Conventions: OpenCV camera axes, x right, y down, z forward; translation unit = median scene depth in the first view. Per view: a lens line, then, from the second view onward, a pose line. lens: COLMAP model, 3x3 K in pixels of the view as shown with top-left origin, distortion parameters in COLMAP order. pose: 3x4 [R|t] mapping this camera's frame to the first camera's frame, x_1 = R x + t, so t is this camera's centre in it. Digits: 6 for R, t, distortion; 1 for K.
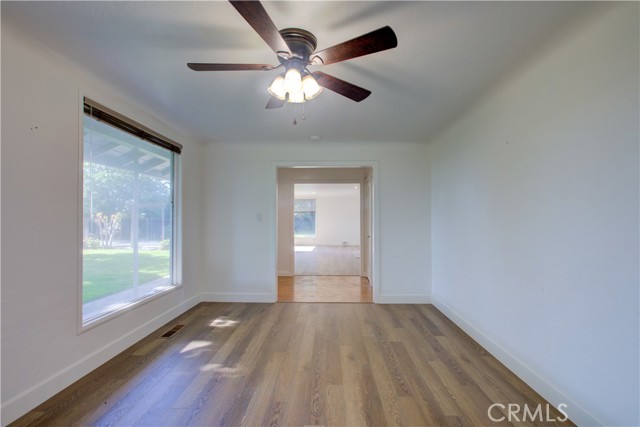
lens RADIAL K [[296.1, 0, 321.2], [0, 296.1, 216.4], [0, 0, 1]] dist [-0.004896, 0.001294]
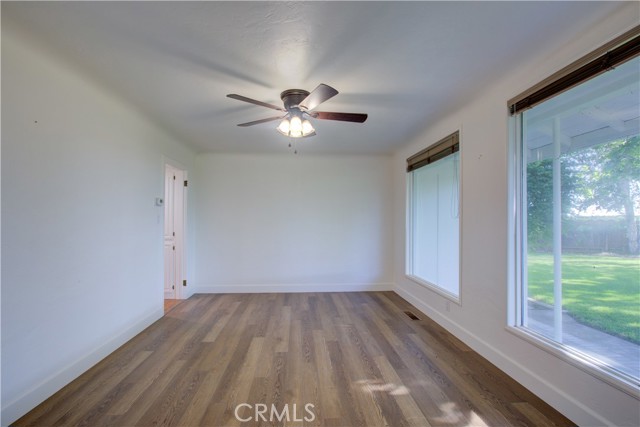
lens RADIAL K [[296.1, 0, 316.5], [0, 296.1, 217.1], [0, 0, 1]] dist [-0.004896, 0.001294]
pose [[-0.995734, -0.003295, -0.092217, -0.050104], [-0.001257, 0.999754, -0.022154, 0.021457], [0.092267, -0.021944, -0.995492, 2.051603]]
